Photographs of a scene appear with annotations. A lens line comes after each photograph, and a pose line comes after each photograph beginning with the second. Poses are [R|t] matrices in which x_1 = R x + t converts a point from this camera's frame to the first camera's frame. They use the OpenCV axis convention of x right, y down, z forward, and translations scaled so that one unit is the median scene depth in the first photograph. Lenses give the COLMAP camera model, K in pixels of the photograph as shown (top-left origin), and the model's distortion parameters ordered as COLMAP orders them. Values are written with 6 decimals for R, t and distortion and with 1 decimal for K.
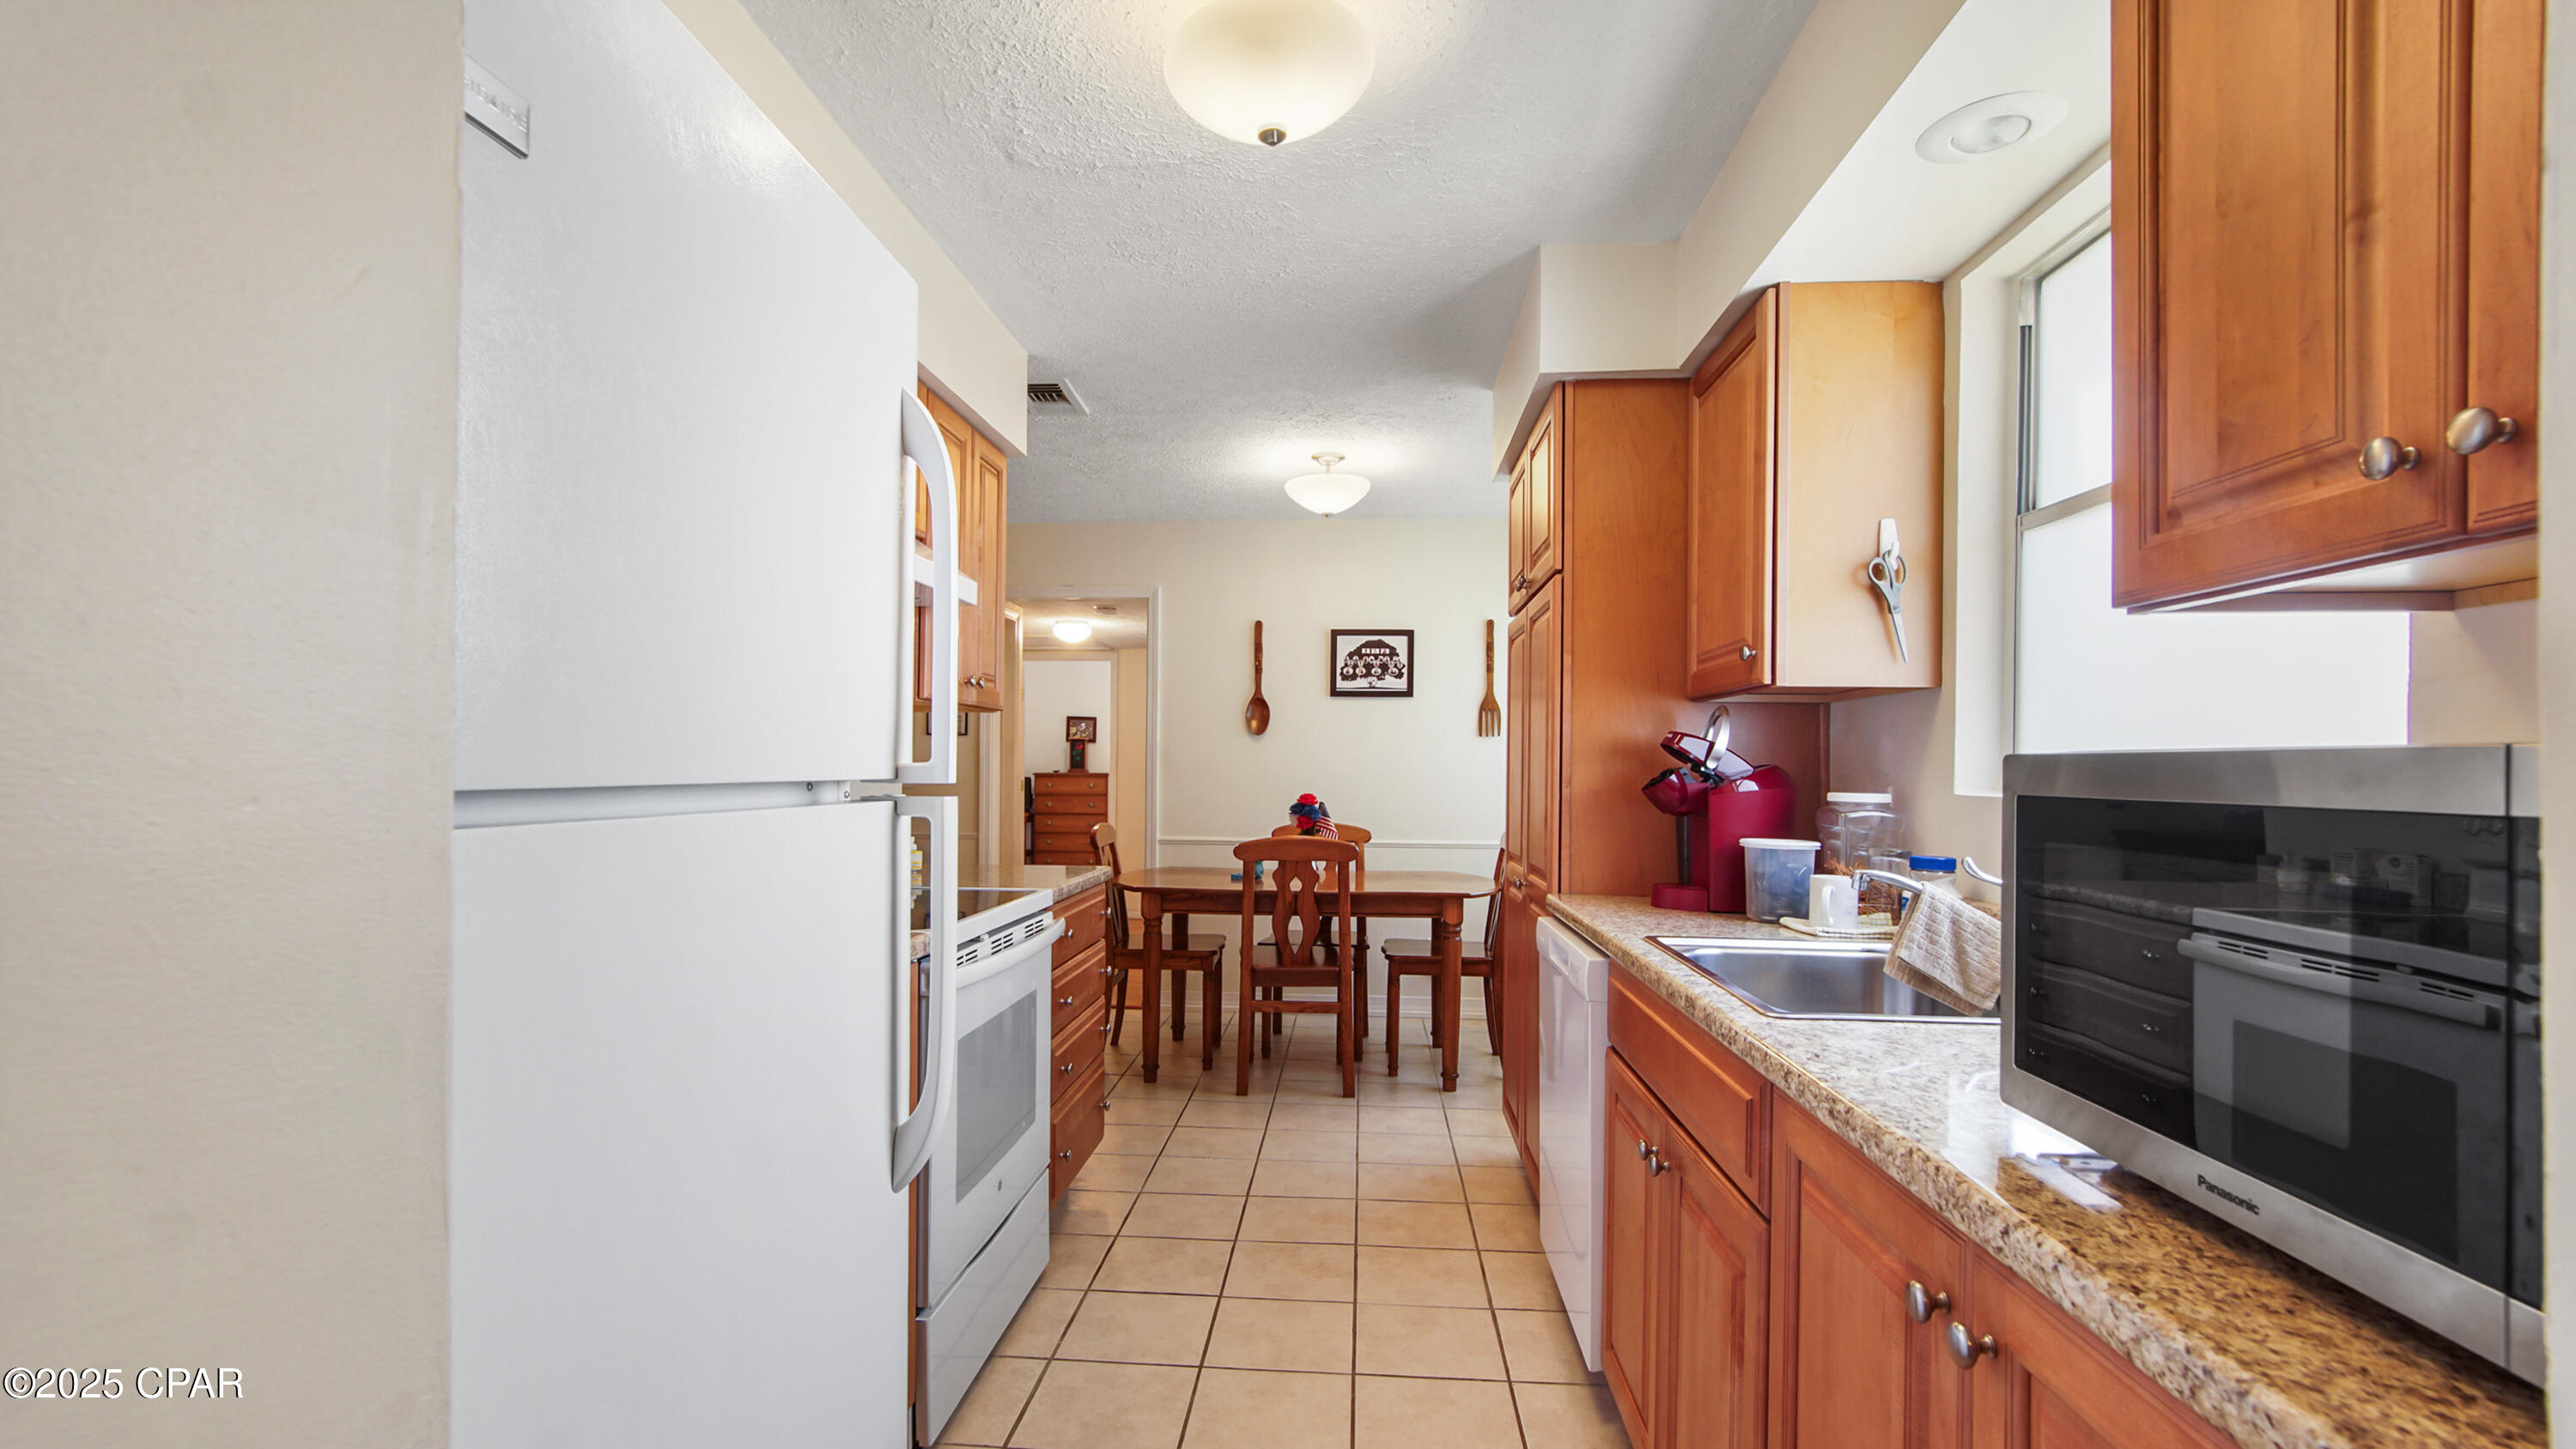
lens RADIAL K [[1265.7, 0, 1269.3], [0, 1265.7, 764.7], [0, 0, 1]] dist [-0.002902, -0.000002]
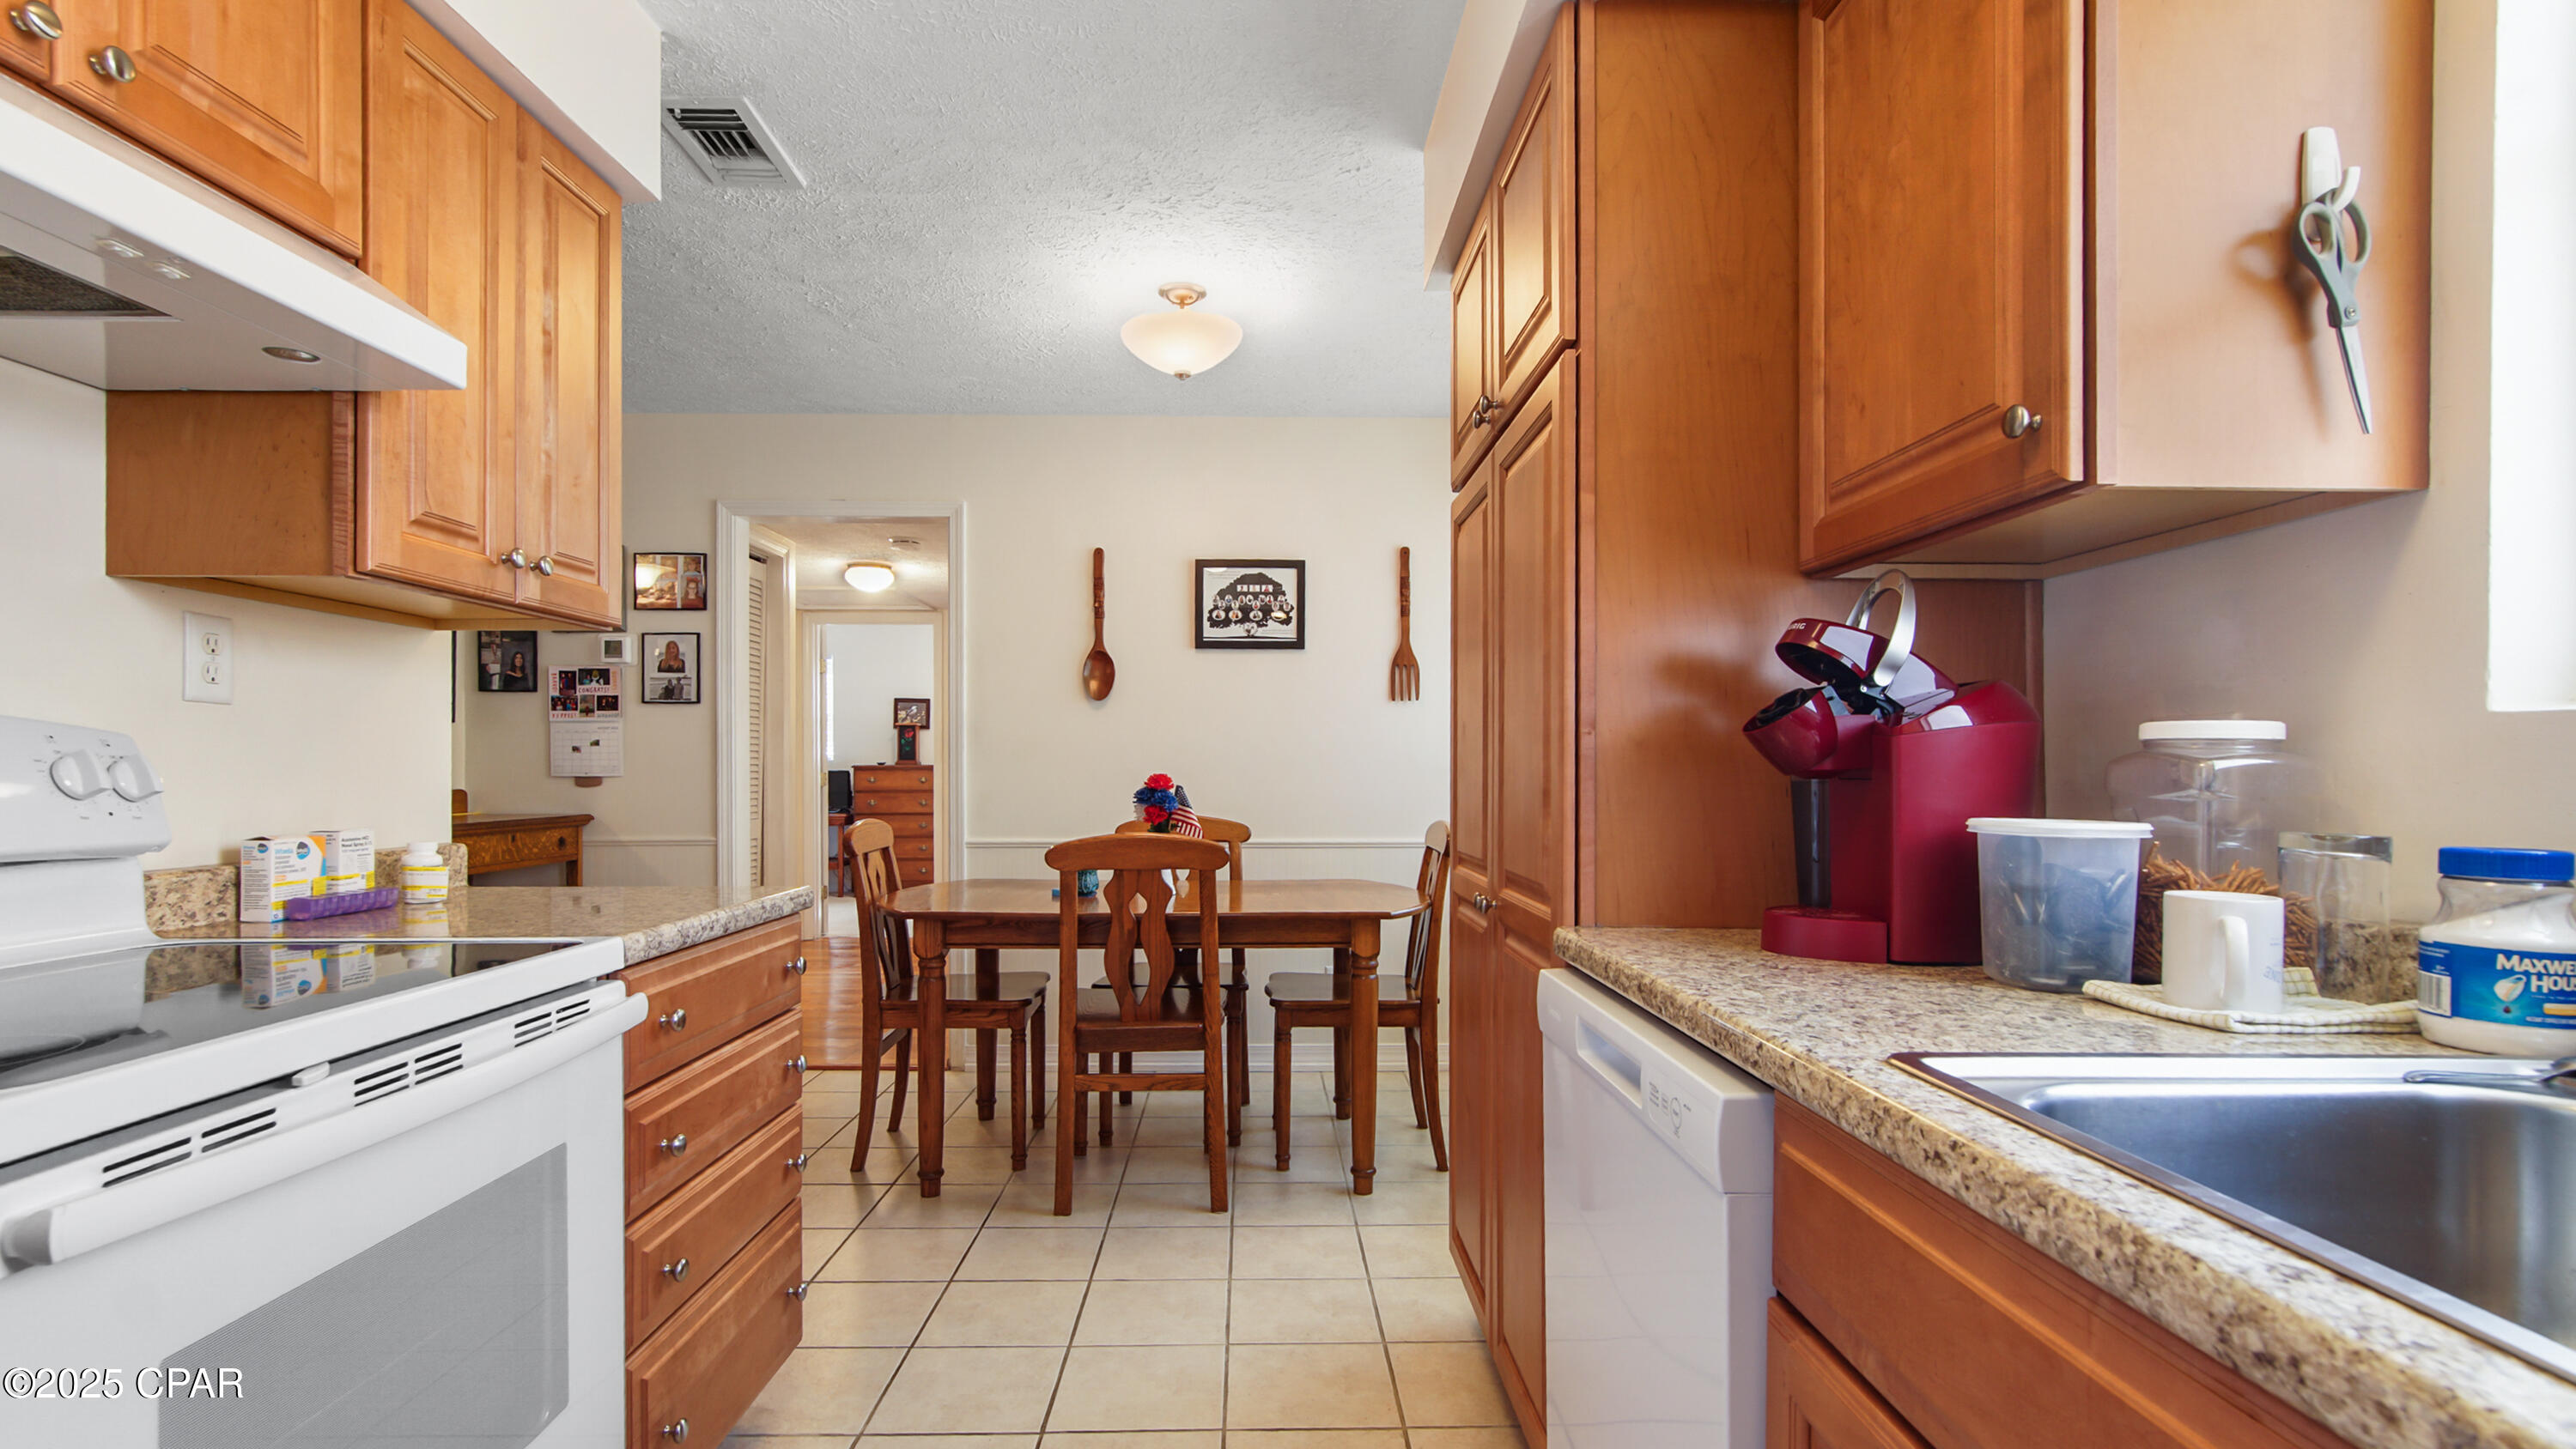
lens RADIAL K [[1265.7, 0, 1269.3], [0, 1265.7, 764.7], [0, 0, 1]] dist [-0.002902, -0.000002]
pose [[0.996107, -0.009295, 0.087657, 0.030978], [0.009450, 0.999954, -0.001357, 0.020203], [-0.087640, 0.002180, 0.996150, 0.301341]]
